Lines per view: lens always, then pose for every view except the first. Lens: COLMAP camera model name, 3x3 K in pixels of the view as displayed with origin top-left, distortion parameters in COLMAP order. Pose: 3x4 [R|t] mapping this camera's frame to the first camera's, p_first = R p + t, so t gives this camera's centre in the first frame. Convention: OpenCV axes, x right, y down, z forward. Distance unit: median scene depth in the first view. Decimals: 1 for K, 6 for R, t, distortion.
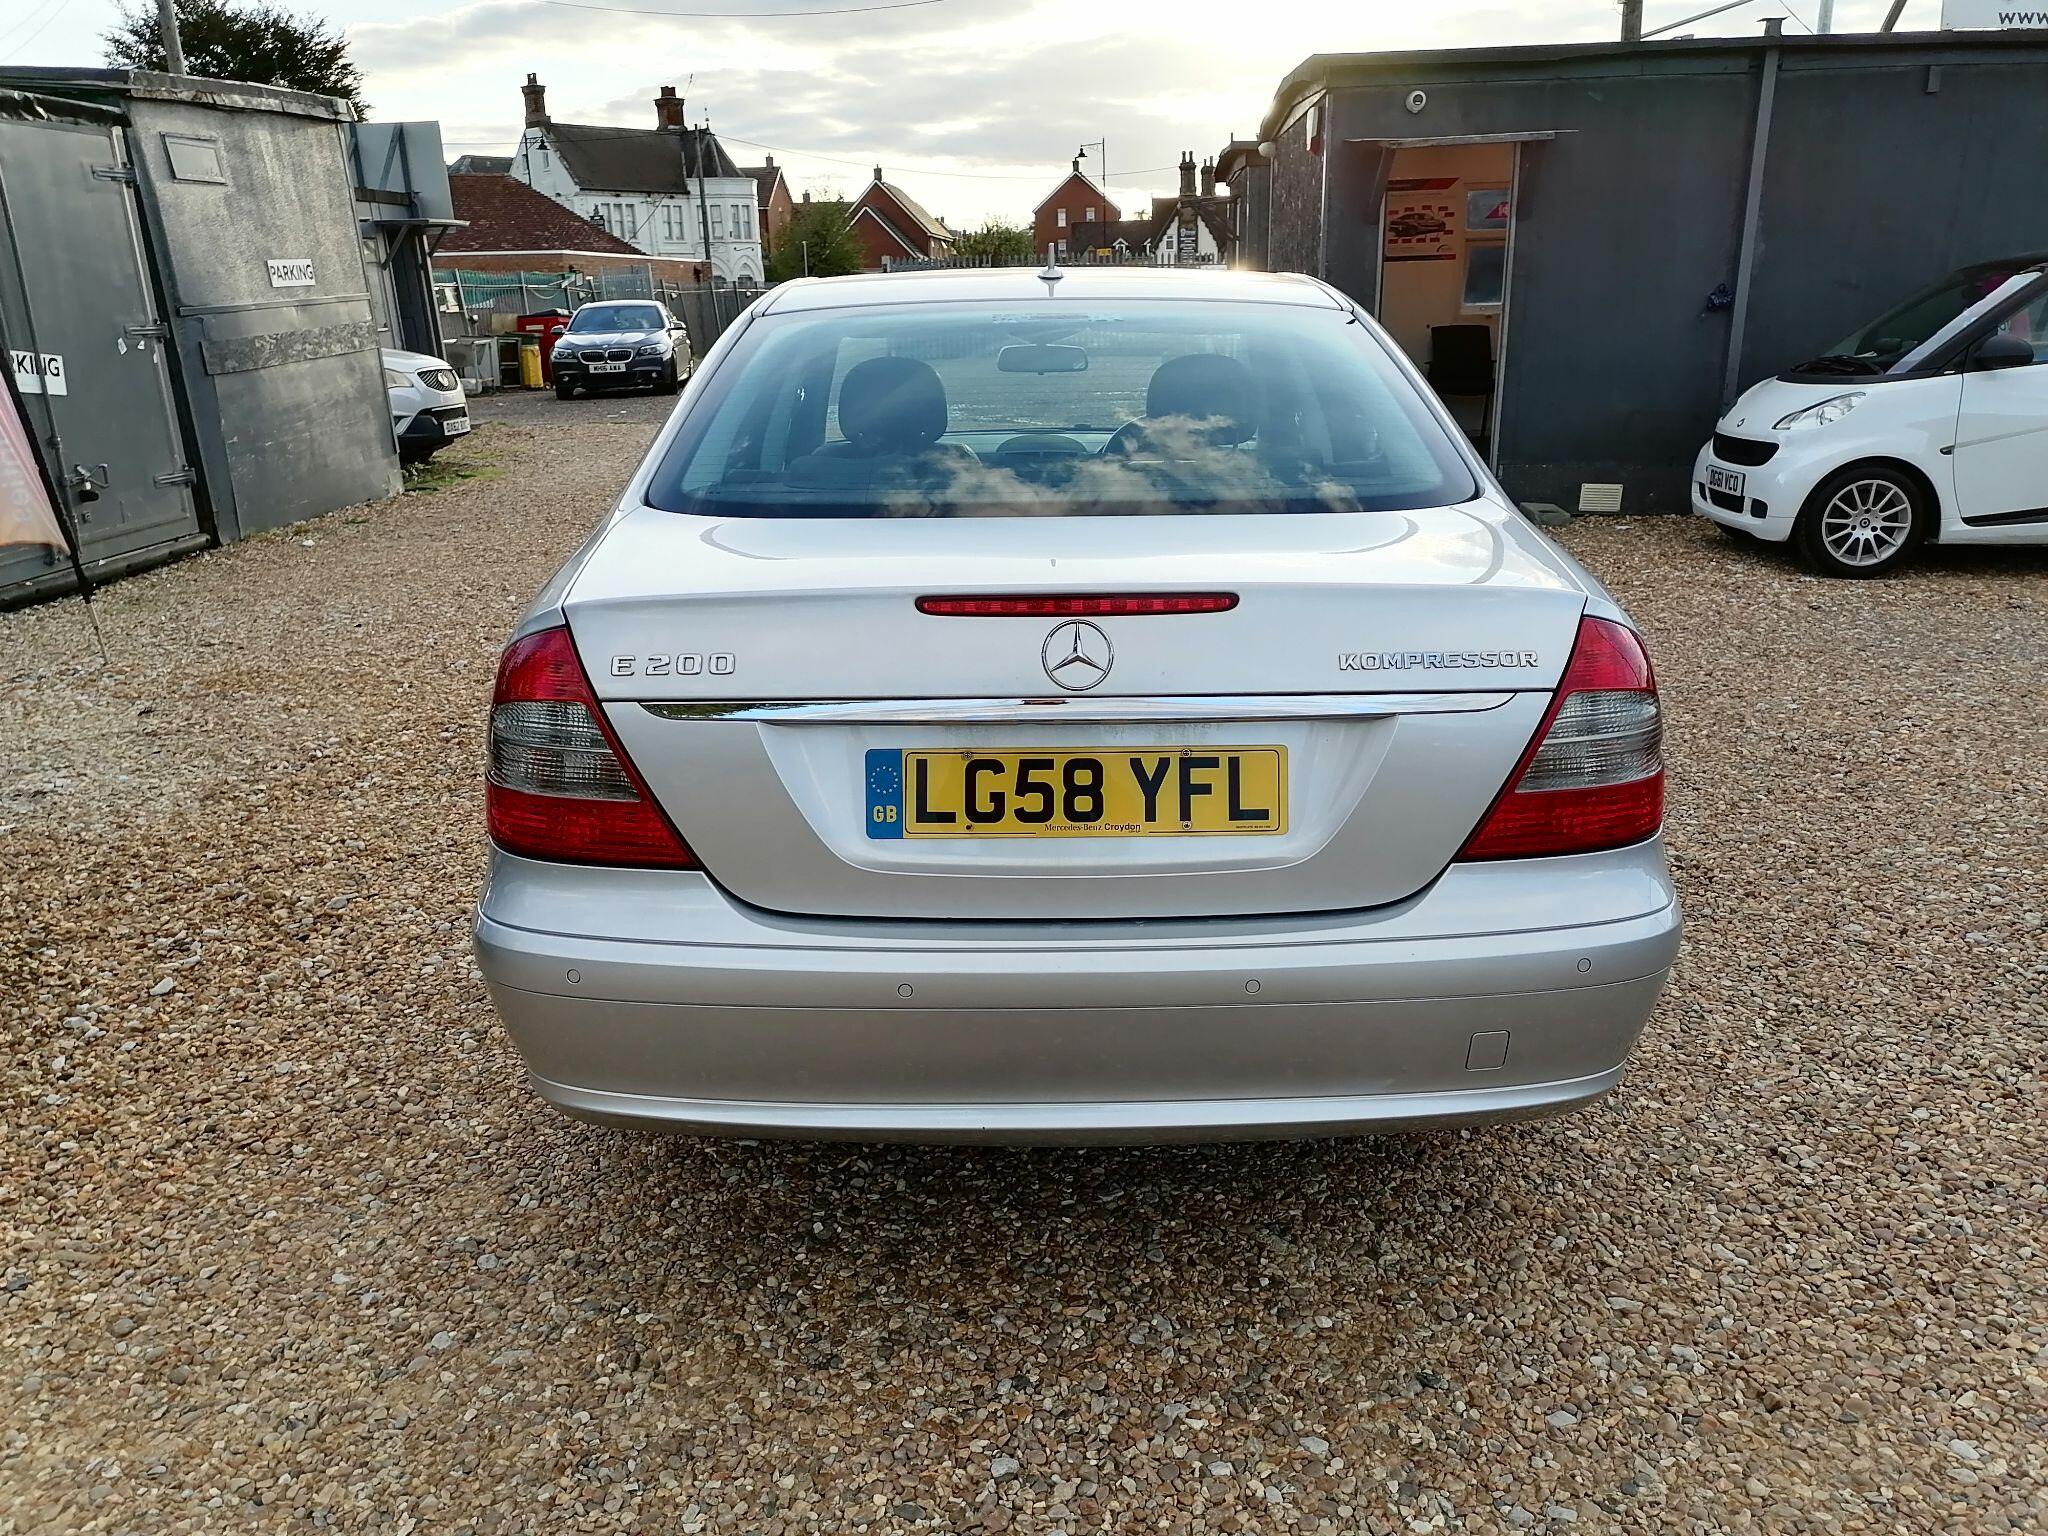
lens RADIAL K [[1524.5, 0, 1021.4], [0, 1524.5, 774.1], [0, 0, 1]] dist [0.039923, -0.019123]
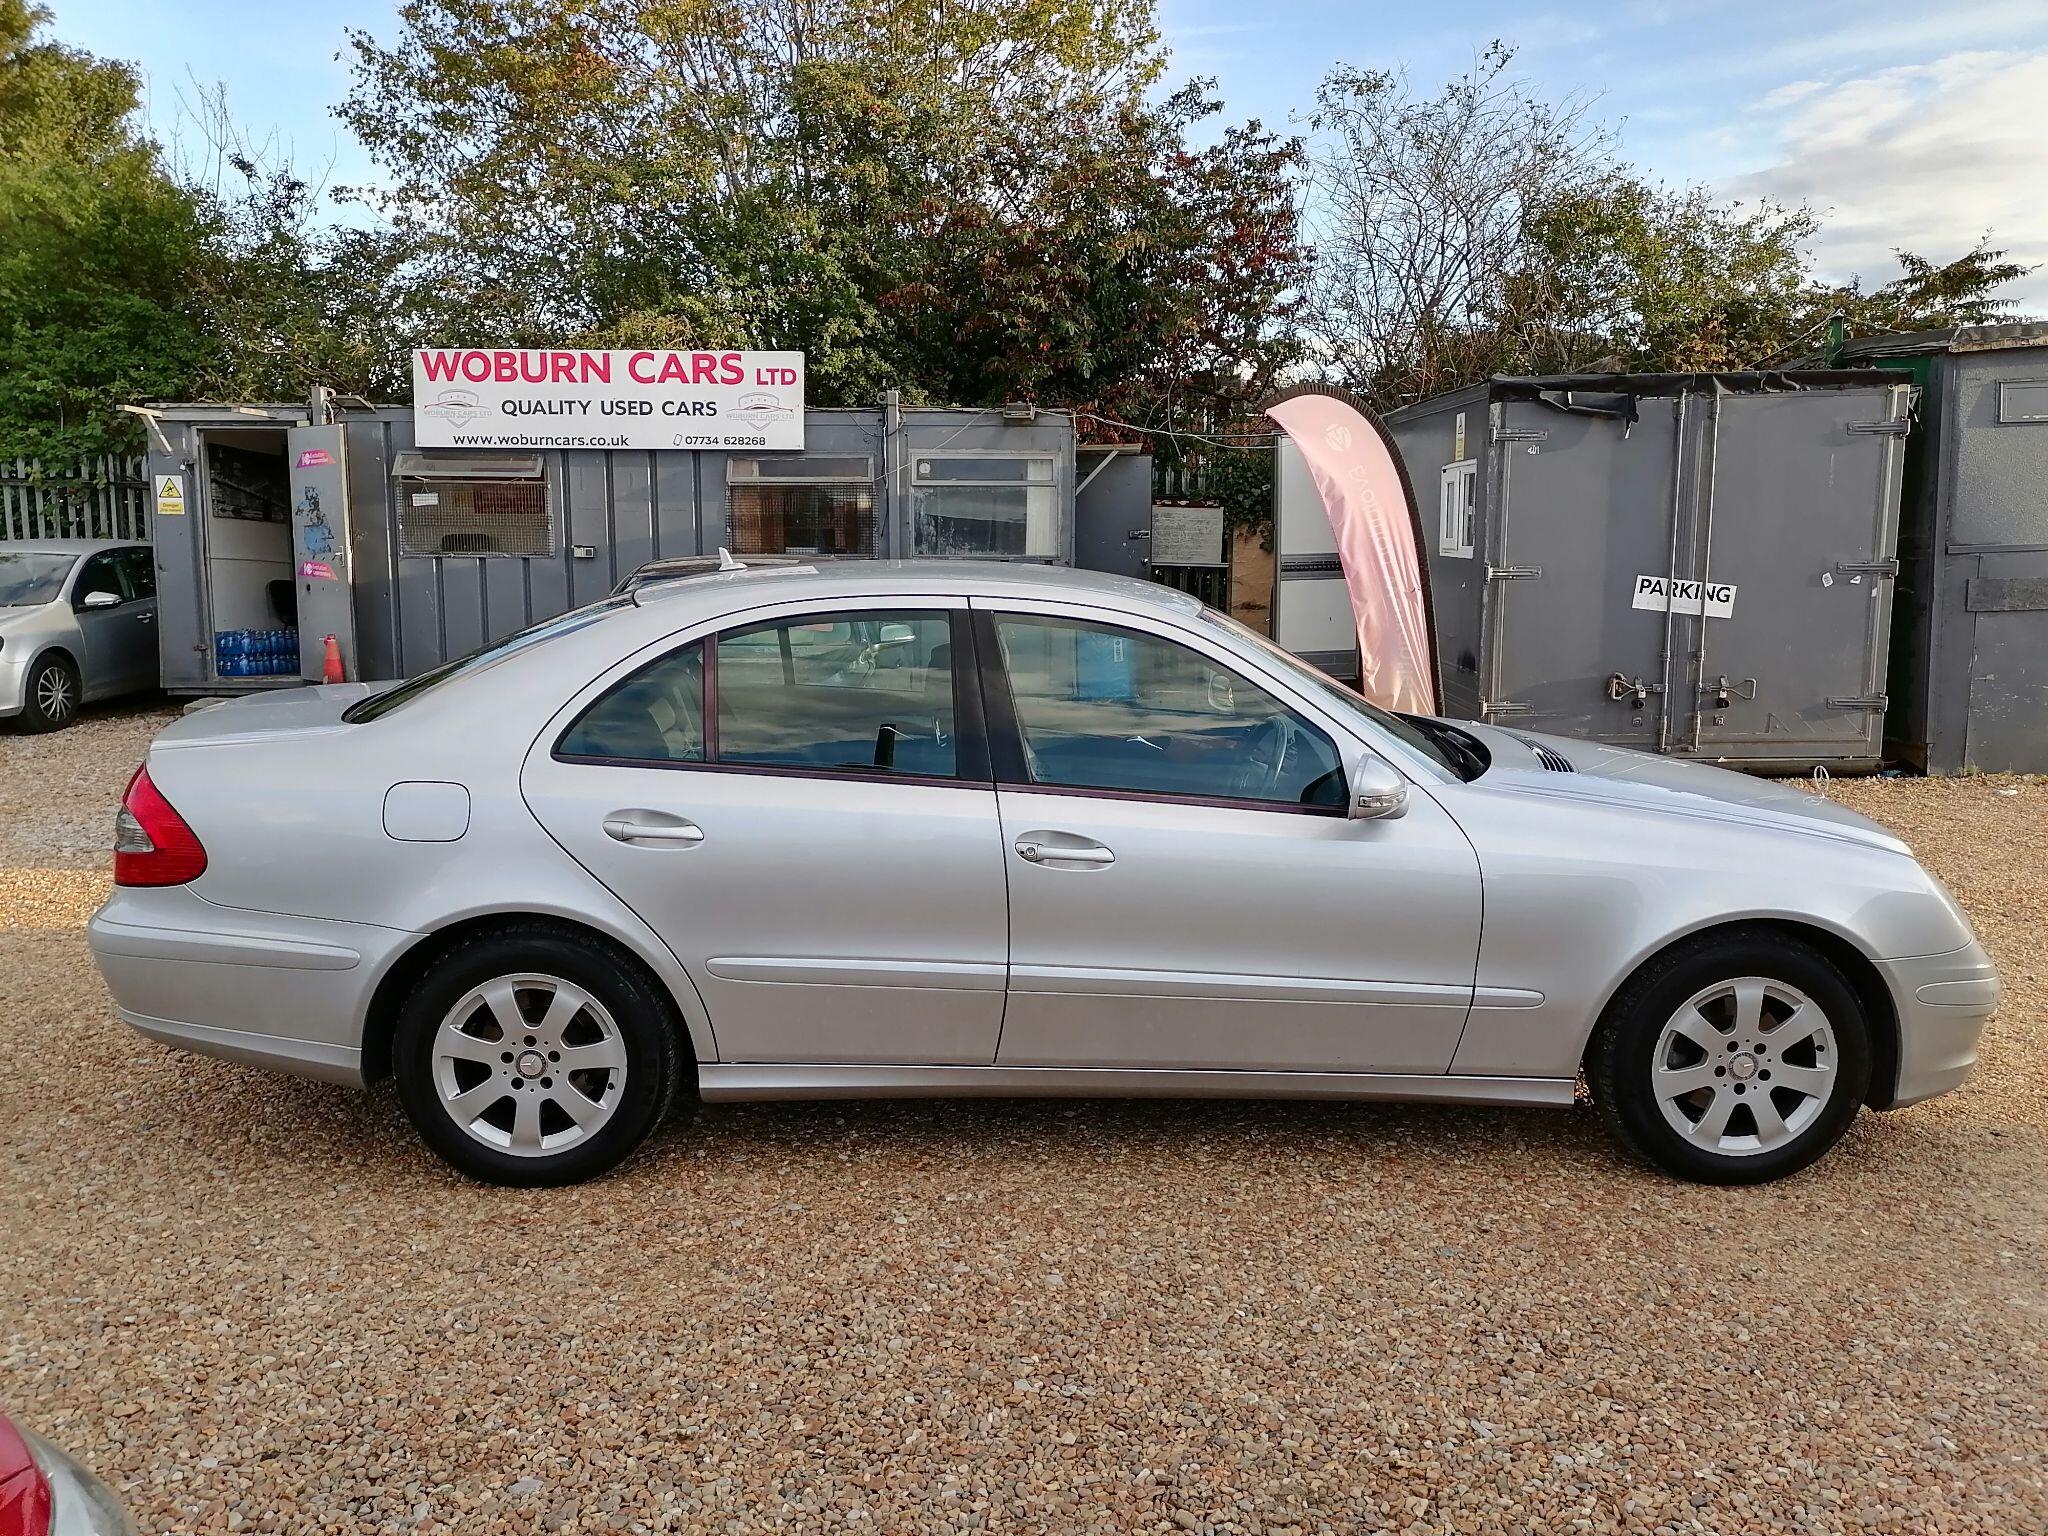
lens RADIAL K [[1524.5, 0, 1026.9], [0, 1524.5, 761.5], [0, 0, 1]] dist [0.039923, -0.019123]
pose [[0.034701, 0.173271, -0.984263, 0.506050], [-0.298962, 0.941558, 0.155213, -0.159938], [0.953634, 0.288871, 0.084474, 0.415337]]
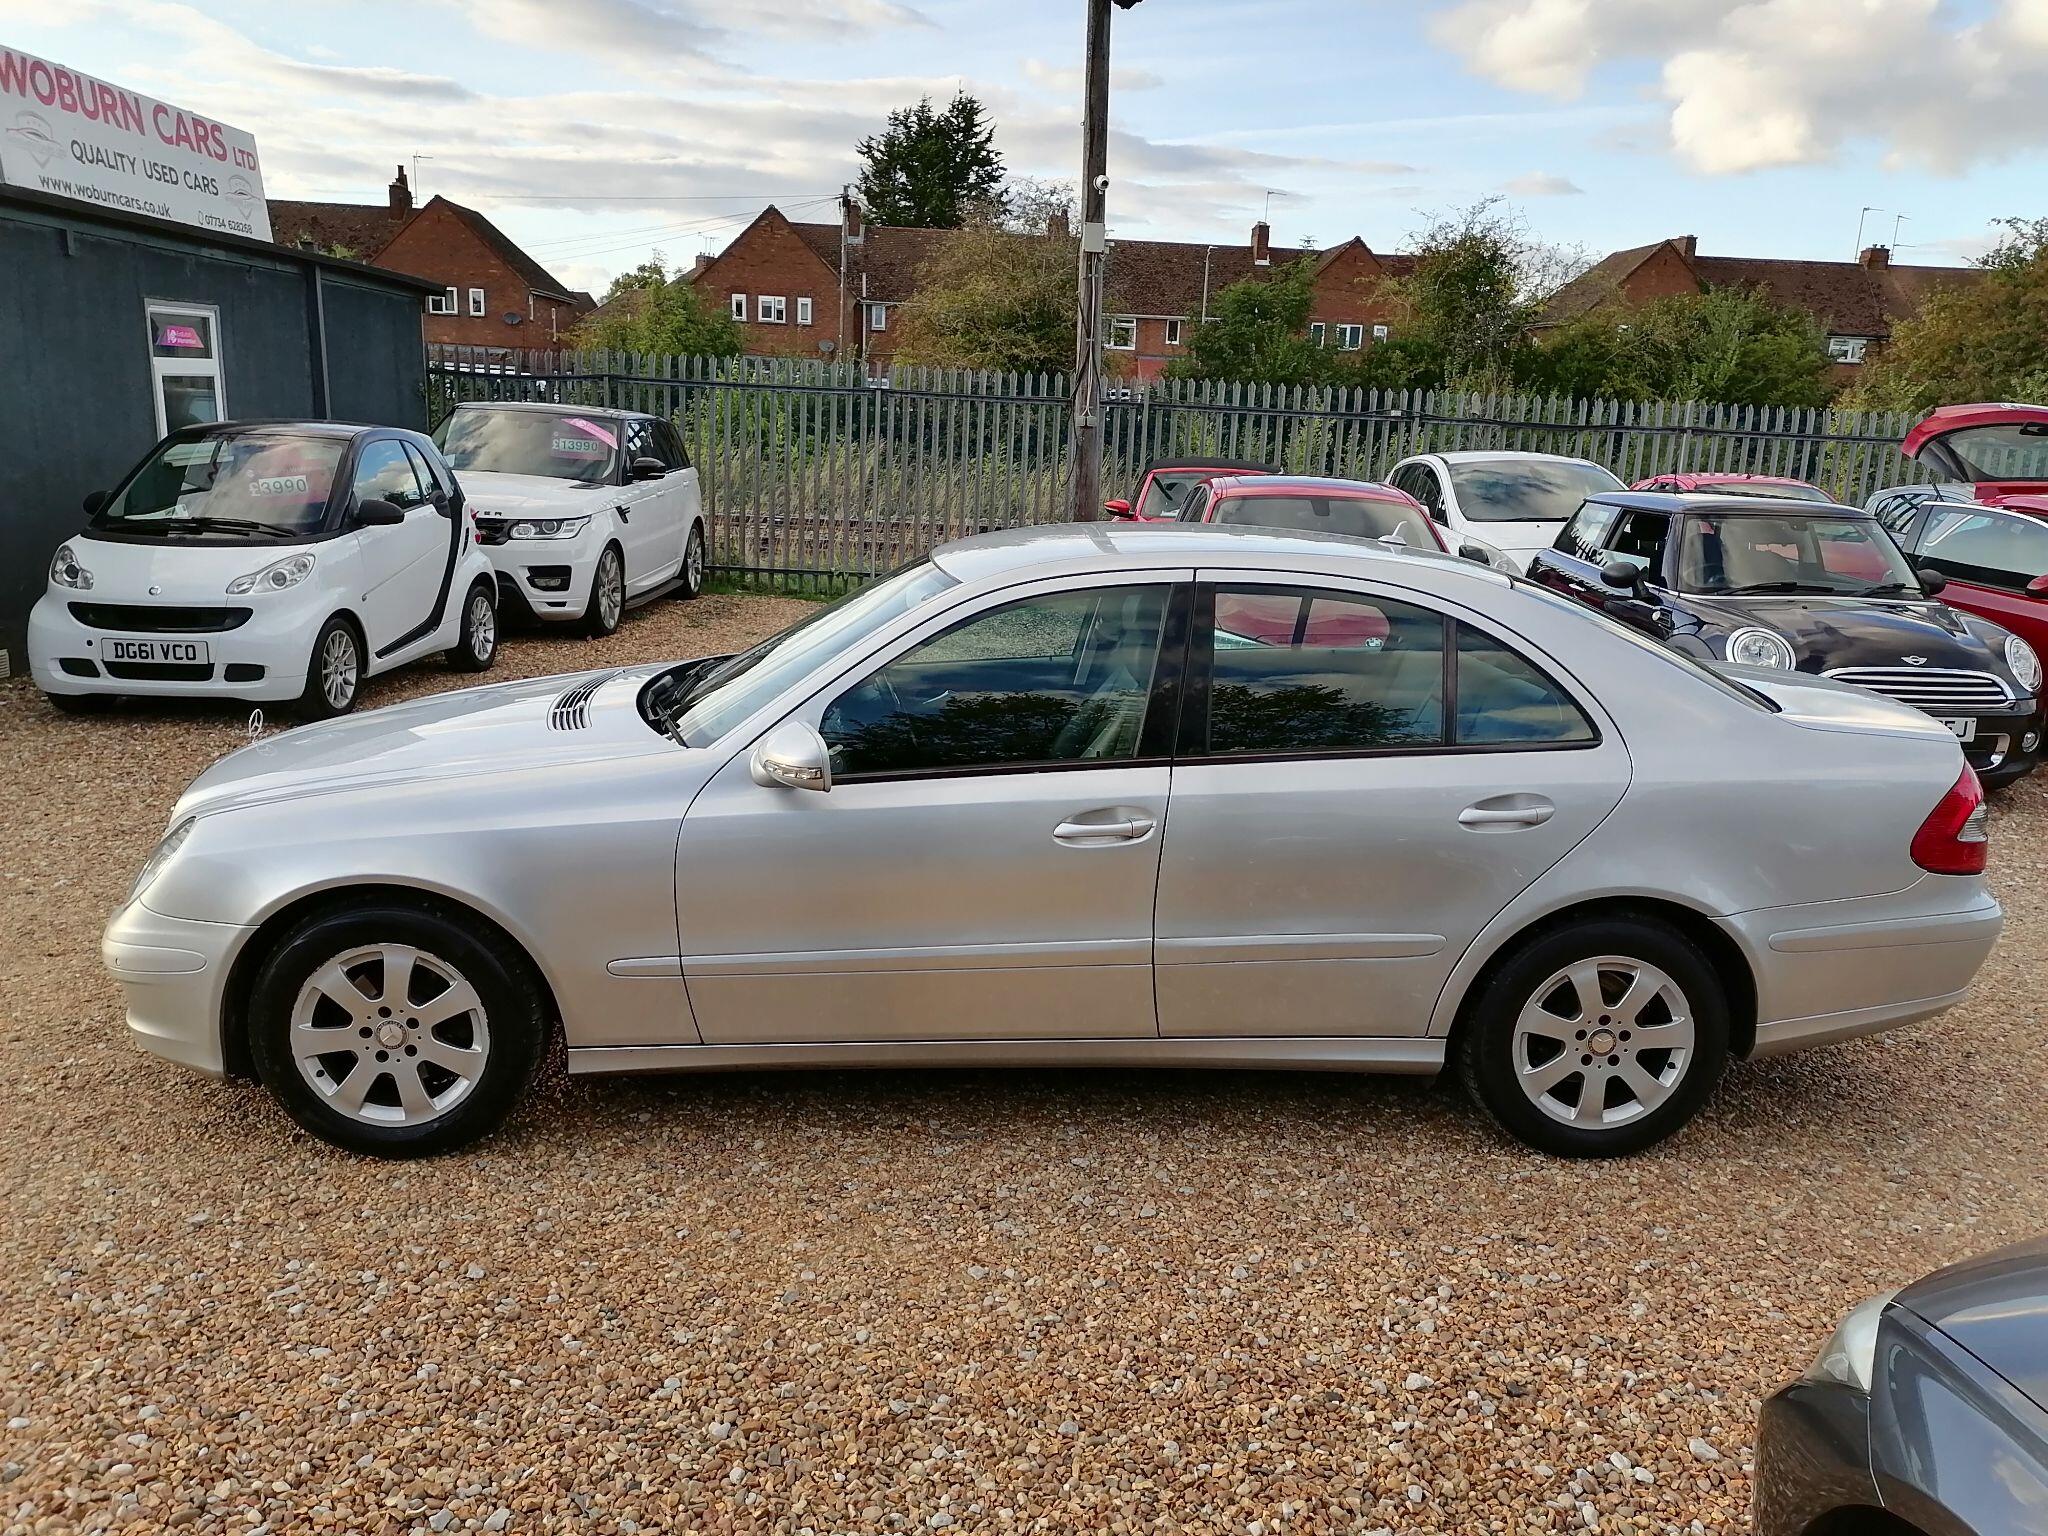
lens RADIAL K [[1524.5, 0, 1008.7], [0, 1524.5, 781.5], [0, 0, 1]] dist [0.039923, -0.019123]
pose [[-0.052767, -0.220816, 0.973887, -0.487197], [0.258565, 0.938966, 0.226907, -0.186074], [-0.964552, 0.263786, 0.007549, 0.485811]]
